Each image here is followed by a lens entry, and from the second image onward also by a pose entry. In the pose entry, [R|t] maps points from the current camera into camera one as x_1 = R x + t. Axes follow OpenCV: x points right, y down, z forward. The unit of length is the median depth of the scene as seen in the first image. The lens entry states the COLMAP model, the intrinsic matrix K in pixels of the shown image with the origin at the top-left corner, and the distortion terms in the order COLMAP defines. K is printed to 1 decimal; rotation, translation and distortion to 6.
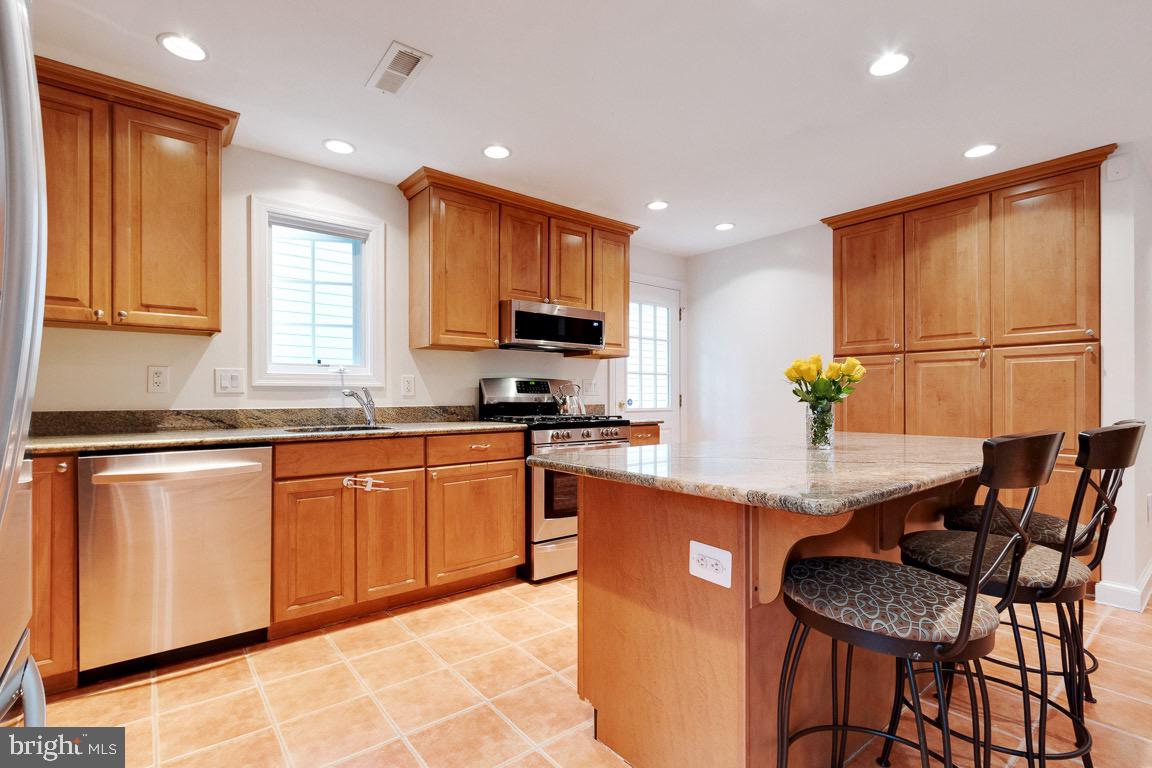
lens RADIAL K [[531.9, 0, 570.2], [0, 531.9, 398.9], [0, 0, 1]] dist [0.001849, -0.000331]
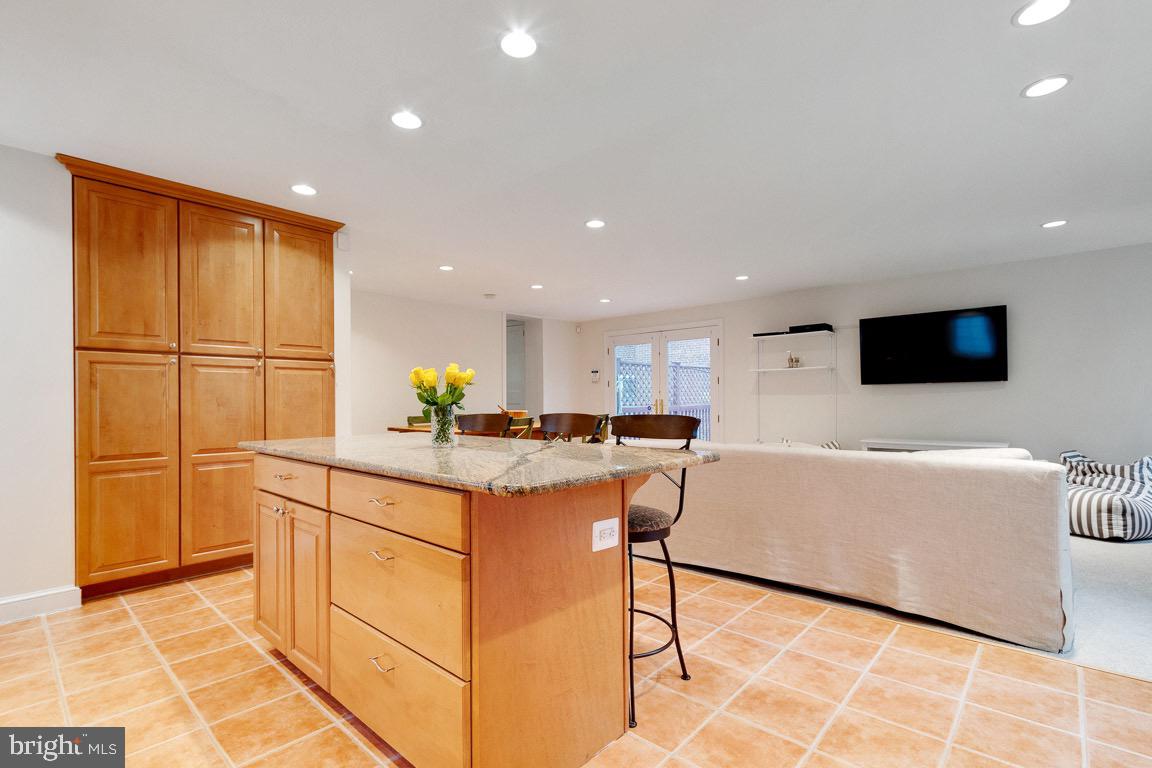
lens RADIAL K [[531.9, 0, 570.2], [0, 531.9, 398.9], [0, 0, 1]] dist [0.001849, -0.000331]
pose [[-0.153296, 0.002687, 0.988177, -0.403844], [0.009700, 0.999952, -0.001214, -0.003592], [-0.988133, 0.009399, -0.153314, 0.533607]]
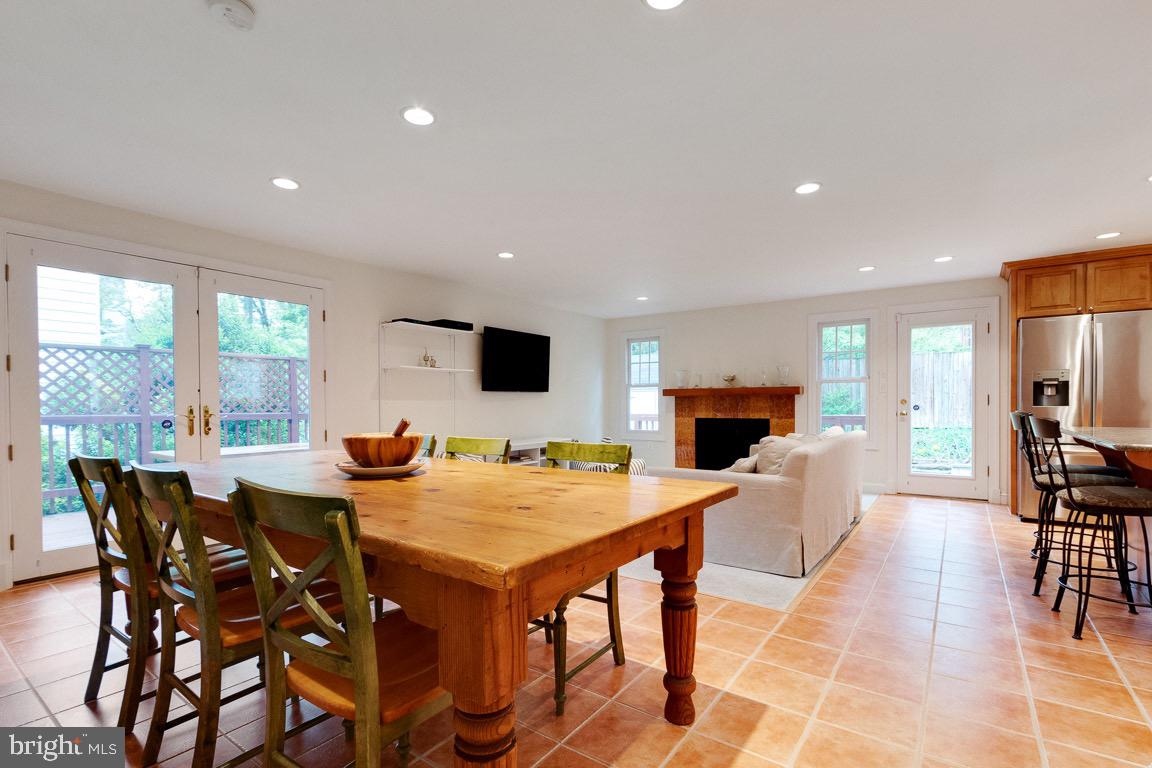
lens RADIAL K [[529.3, 0, 572.5], [0, 529.3, 408.2], [0, 0, 1]] dist [0.001391, -0.000141]
pose [[-0.964372, 0.008120, -0.264425, 1.478489], [0.005327, 0.999922, 0.011278, -0.003470], [0.264496, 0.009467, -0.964340, 1.133221]]
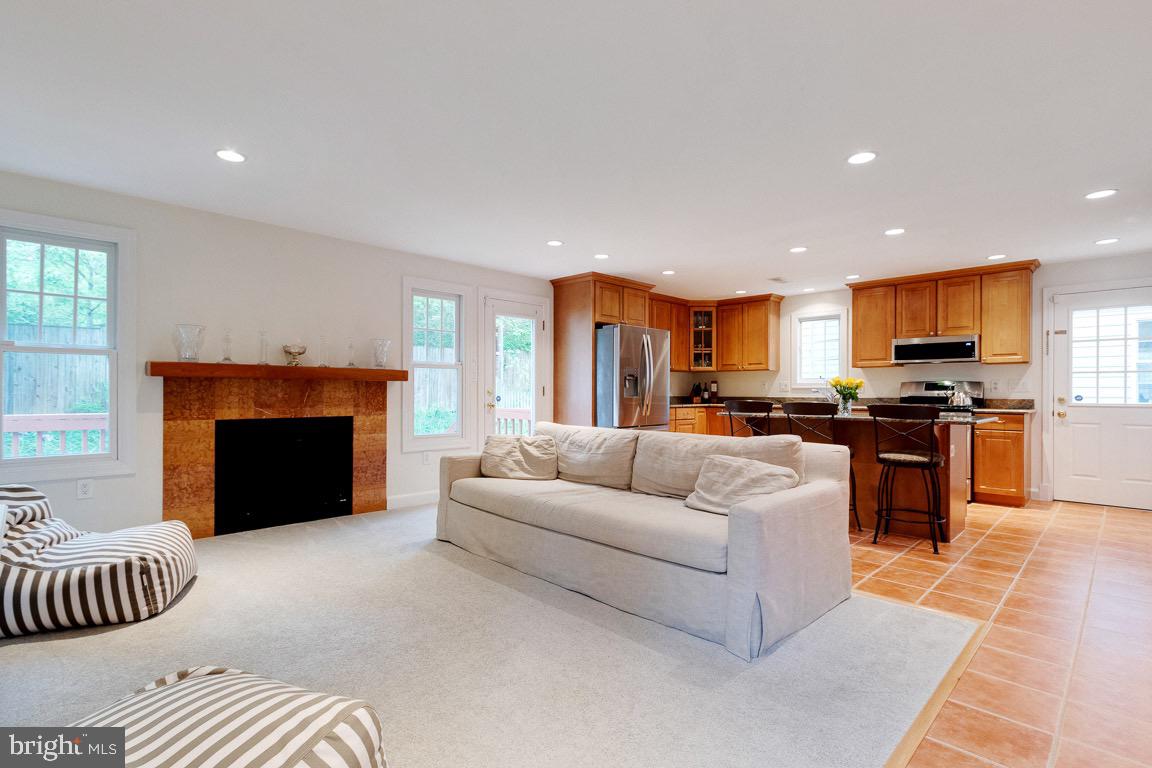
lens RADIAL K [[545.6, 0, 562.3], [0, 545.6, 391.6], [0, 0, 1]] dist [-0.001444, -0.000767]
pose [[0.098006, 0.000984, -0.995185, 1.661130], [-0.006008, 0.999982, 0.000397, -0.002240], [0.995168, 0.005940, 0.098010, -0.310963]]
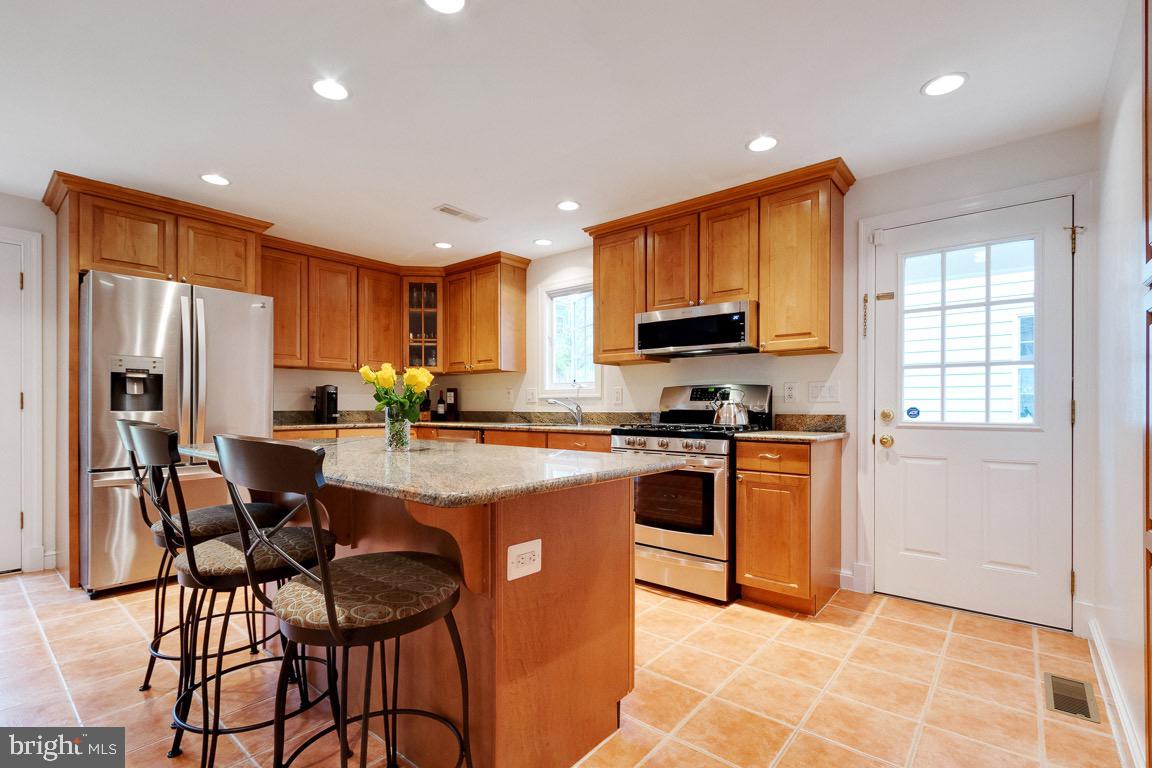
lens RADIAL K [[529.3, 0, 572.5], [0, 529.3, 408.2], [0, 0, 1]] dist [0.001391, -0.000141]
pose [[0.198204, 0.003404, -0.980155, 0.935196], [-0.005208, 0.999984, 0.002420, 0.002330], [0.980147, 0.004625, 0.198218, 0.669698]]
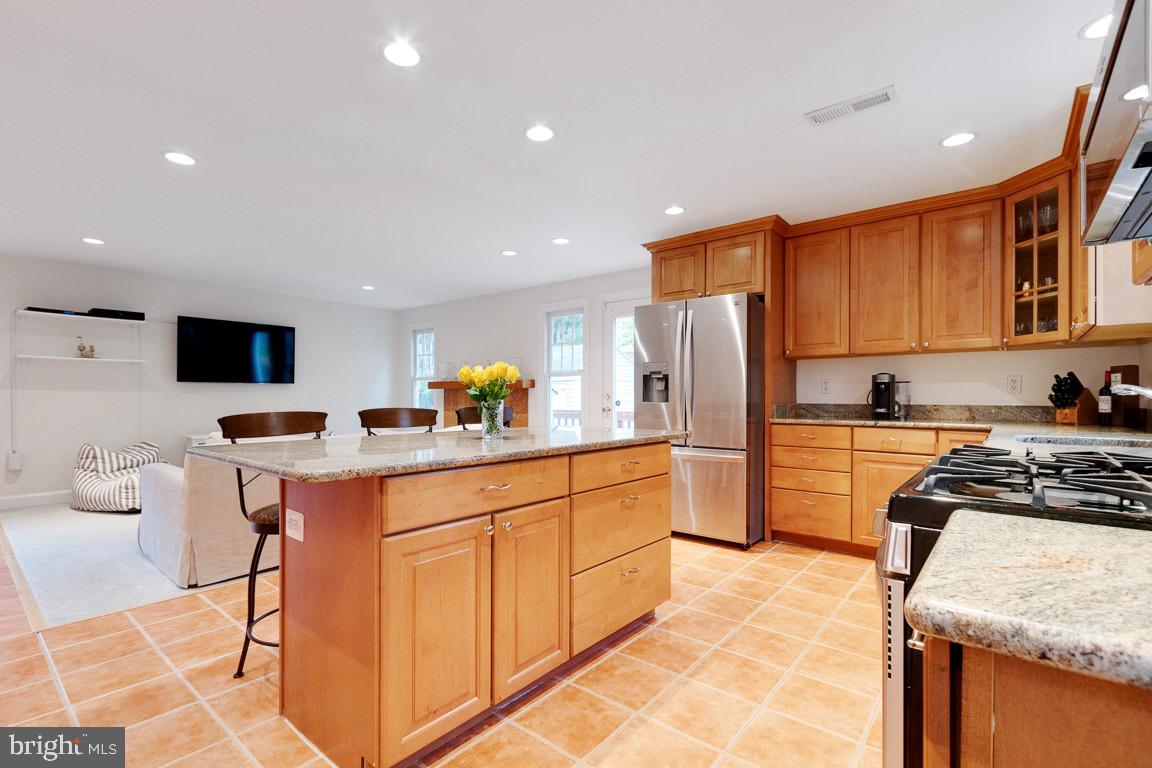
lens RADIAL K [[524.5, 0, 570.9], [0, 524.5, 400.0], [0, 0, 1]] dist [0.000749, 0.000195]
pose [[-0.979173, -0.000594, -0.203027, 0.317611], [-0.002415, 0.999959, 0.008724, -0.002551], [0.203013, 0.009033, -0.979134, 1.298844]]
